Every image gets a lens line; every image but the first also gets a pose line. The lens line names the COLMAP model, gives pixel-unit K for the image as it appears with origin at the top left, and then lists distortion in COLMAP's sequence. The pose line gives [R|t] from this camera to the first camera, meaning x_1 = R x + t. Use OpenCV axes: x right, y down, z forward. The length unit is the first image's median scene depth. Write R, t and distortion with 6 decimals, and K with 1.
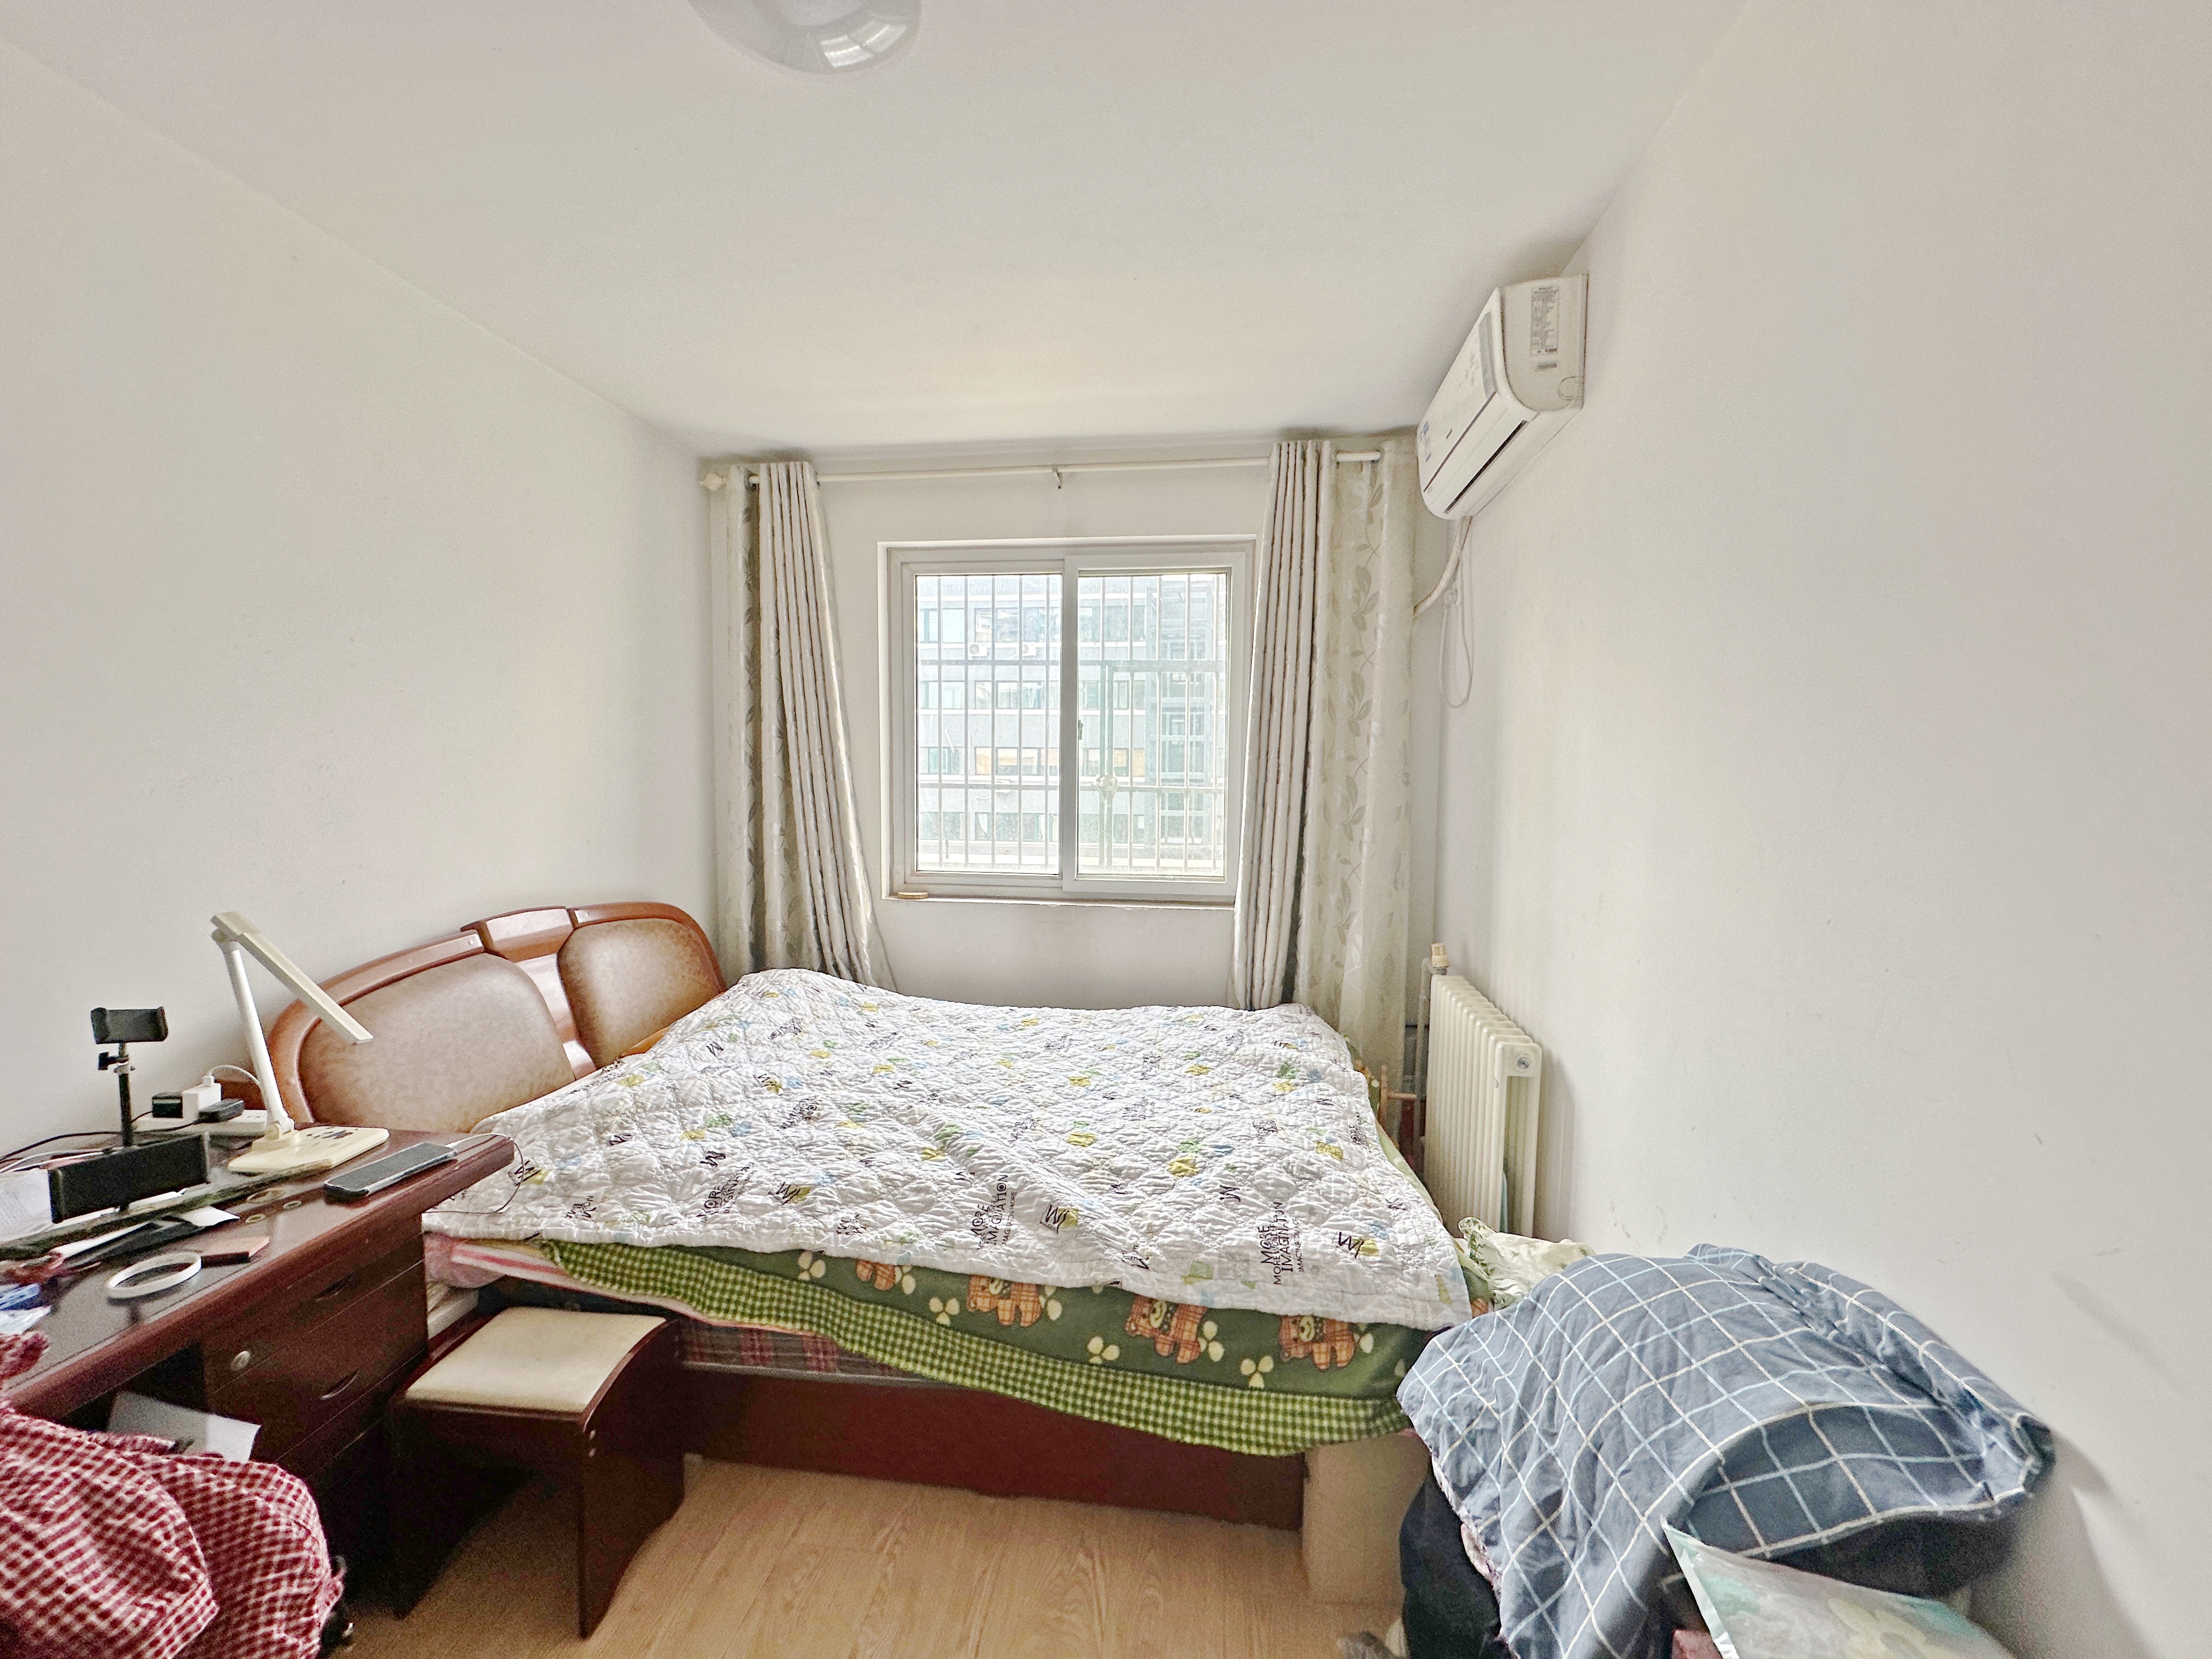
lens RADIAL K [[877.3, 0, 1110.1], [0, 877.3, 835.4], [0, 0, 1]] dist [0.001617, 0.000092]
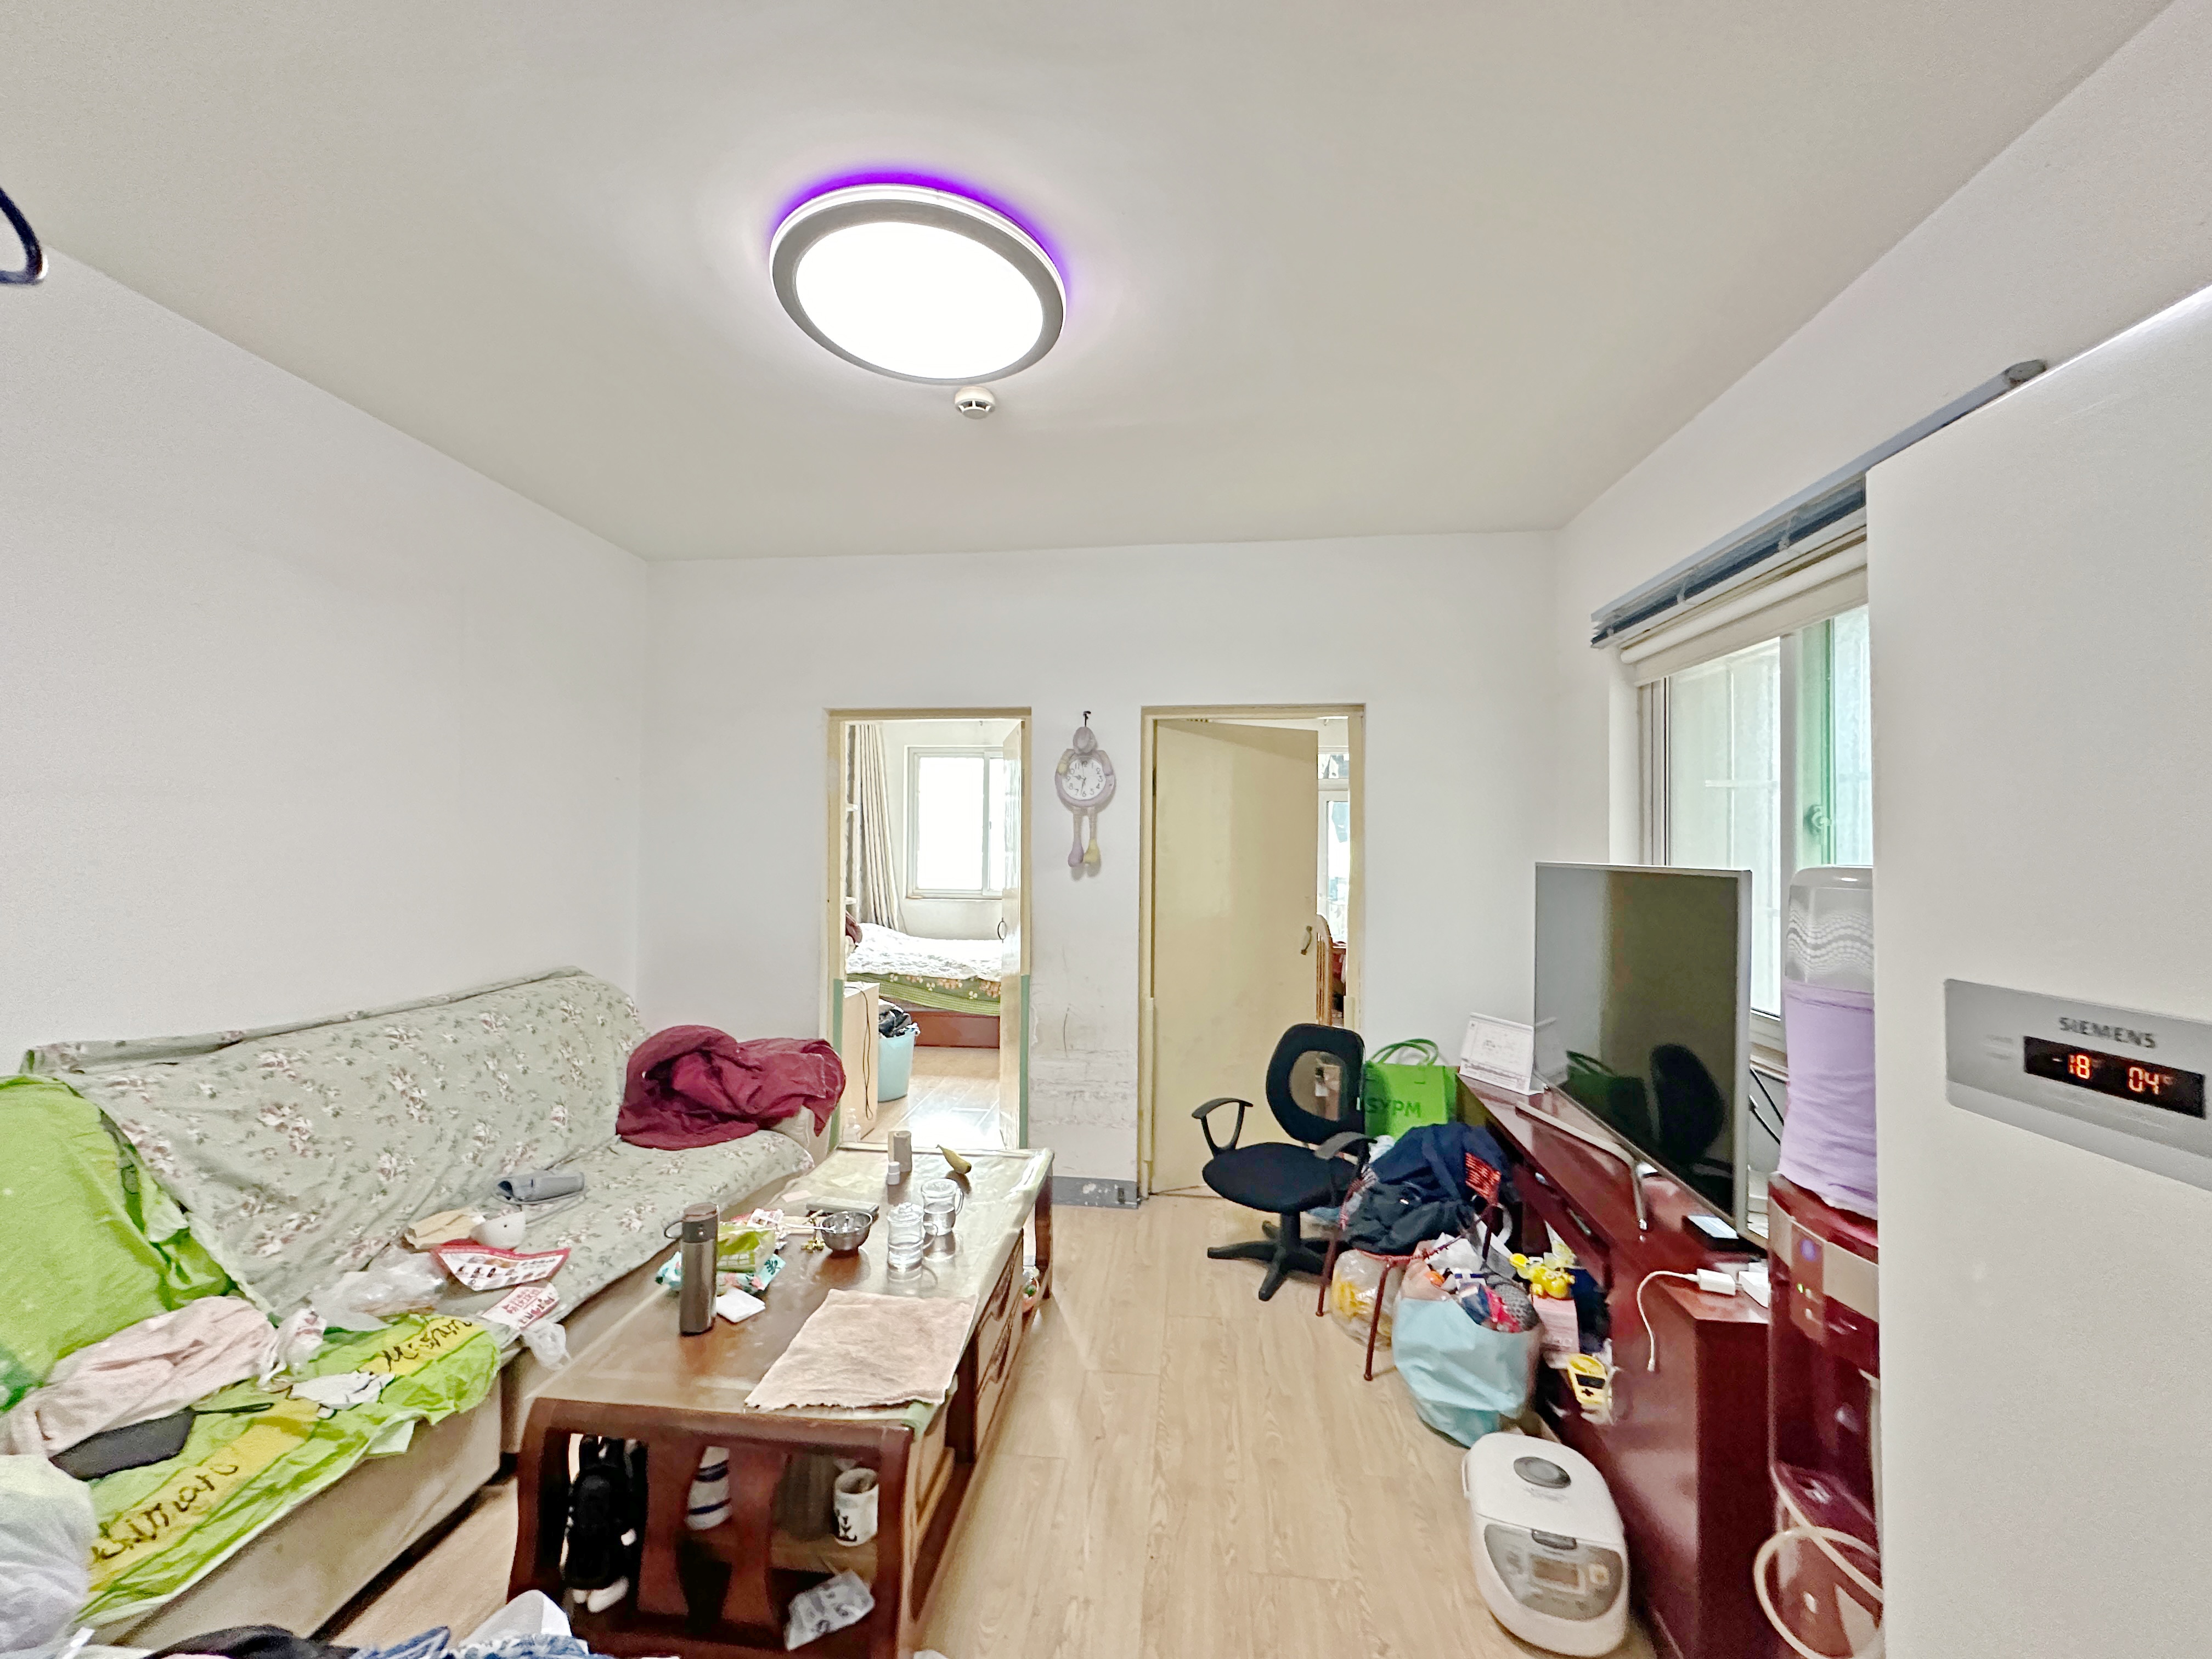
lens RADIAL K [[877.3, 0, 1102.0], [0, 877.3, 832.6], [0, 0, 1]] dist [0.001617, 0.000092]
pose [[0.999899, -0.000319, 0.014212, 0.235300], [0.001607, 0.995880, -0.090665, 0.113109], [-0.014125, 0.090679, 0.995780, -1.348172]]
